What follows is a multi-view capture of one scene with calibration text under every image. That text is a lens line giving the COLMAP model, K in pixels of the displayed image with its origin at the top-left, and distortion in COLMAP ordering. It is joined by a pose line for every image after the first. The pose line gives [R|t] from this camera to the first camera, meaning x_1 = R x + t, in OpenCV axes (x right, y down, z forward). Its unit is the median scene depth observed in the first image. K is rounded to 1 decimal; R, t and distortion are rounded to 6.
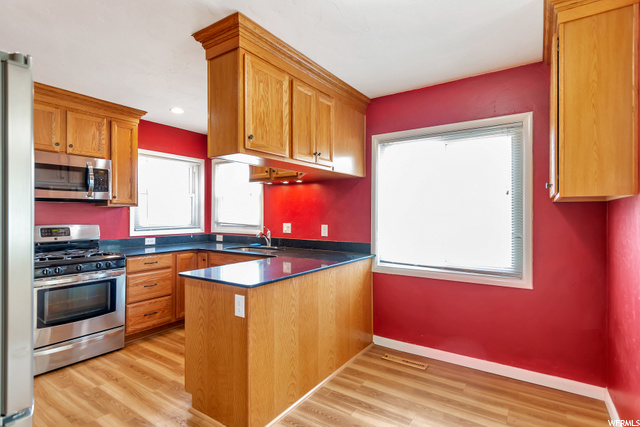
lens RADIAL K [[326.4, 0, 320.2], [0, 326.4, 212.9], [0, 0, 1]] dist [-0.002039, -0.000581]
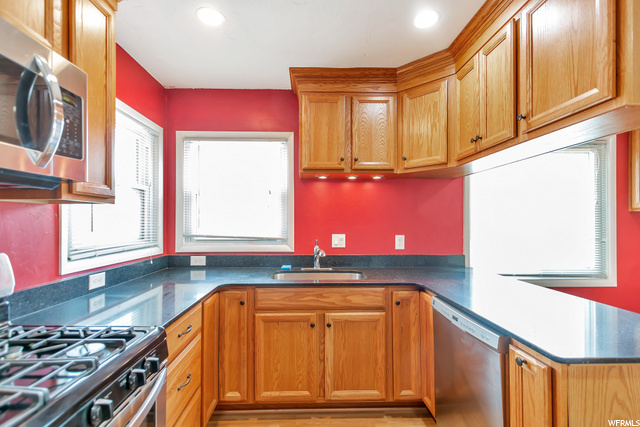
lens RADIAL K [[299.9, 0, 317.8], [0, 299.9, 219.1], [0, 0, 1]] dist [0.000453, -0.000591]
pose [[0.817787, 0.001801, 0.575518, -0.526775], [0.000149, 0.999994, -0.003341, 0.000835], [-0.575520, 0.002818, 0.817783, 0.486228]]
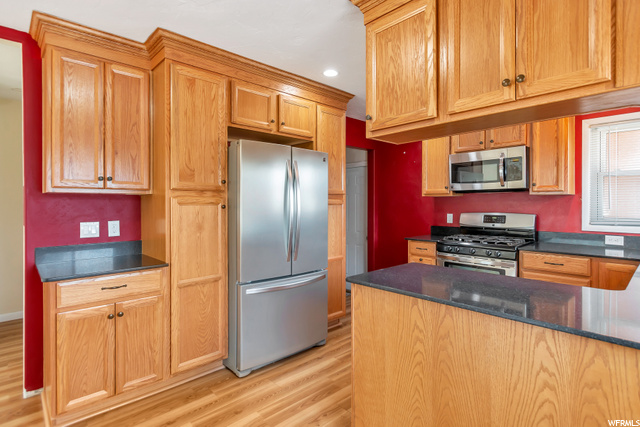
lens RADIAL K [[326.4, 0, 317.7], [0, 326.4, 203.2], [0, 0, 1]] dist [-0.002039, -0.000581]
pose [[-0.231660, -0.000380, -0.972797, 0.348641], [0.004740, 0.999988, -0.001519, 0.002071], [0.972785, -0.004963, -0.231656, 0.540633]]
